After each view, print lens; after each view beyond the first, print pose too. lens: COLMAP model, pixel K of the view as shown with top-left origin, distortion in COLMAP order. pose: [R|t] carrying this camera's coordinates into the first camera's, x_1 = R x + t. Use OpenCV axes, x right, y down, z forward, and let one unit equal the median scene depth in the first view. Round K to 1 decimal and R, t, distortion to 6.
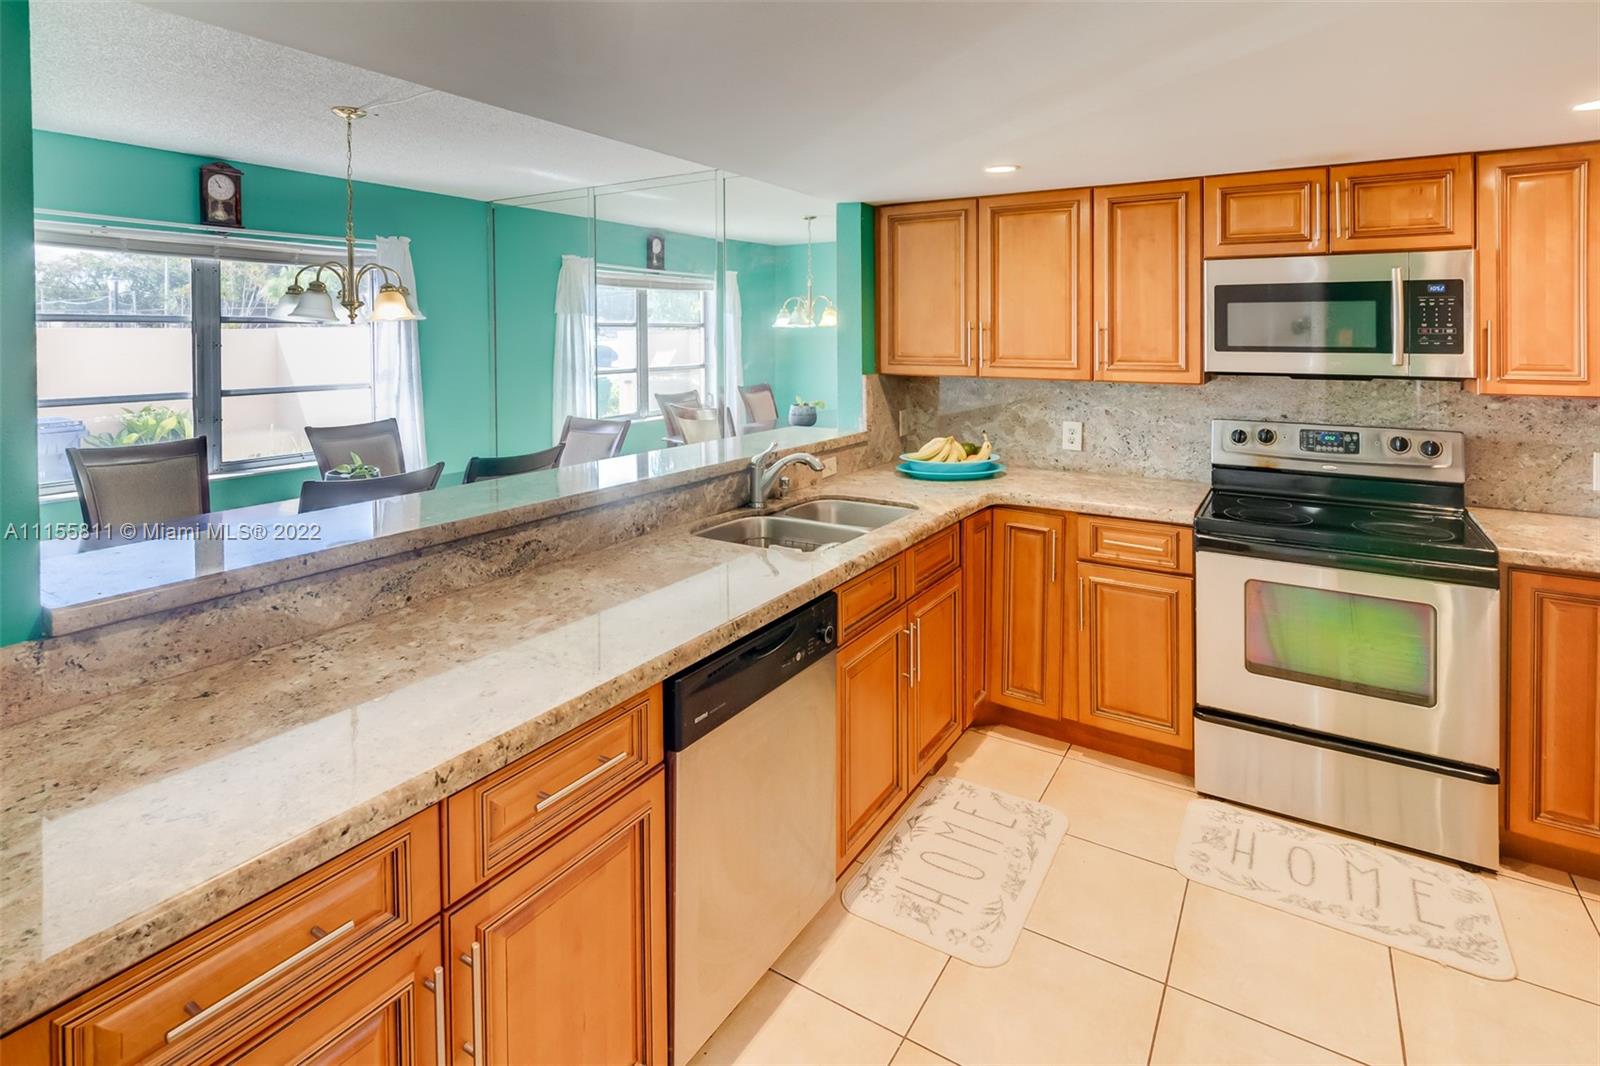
lens RADIAL K [[811.6, 0, 779.8], [0, 811.6, 342.7], [0, 0, 1]] dist [-0.000975, -0.001004]
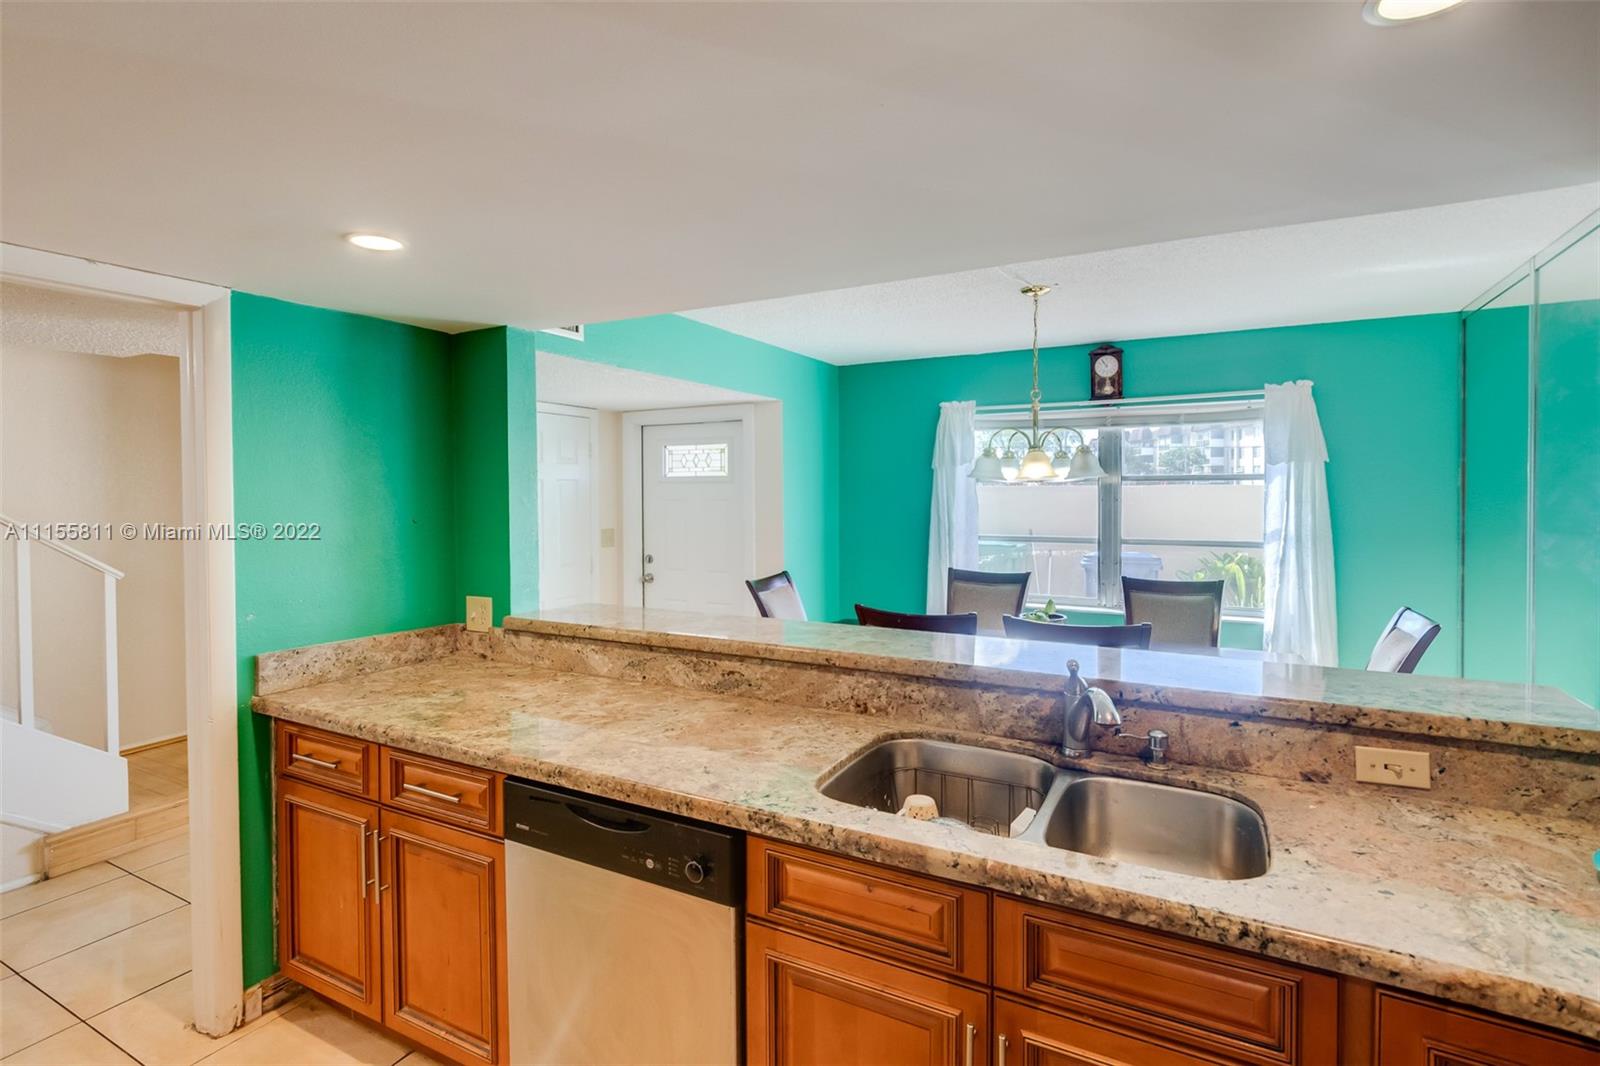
lens RADIAL K [[761.3, 0, 833.5], [0, 761.3, 504.7], [0, 0, 1]] dist [-0.002244, -0.000436]
pose [[0.101545, 0.018520, -0.994659, 0.510187], [-0.006213, 0.999819, 0.017982, -0.009928], [0.994812, 0.004354, 0.101642, 0.665664]]
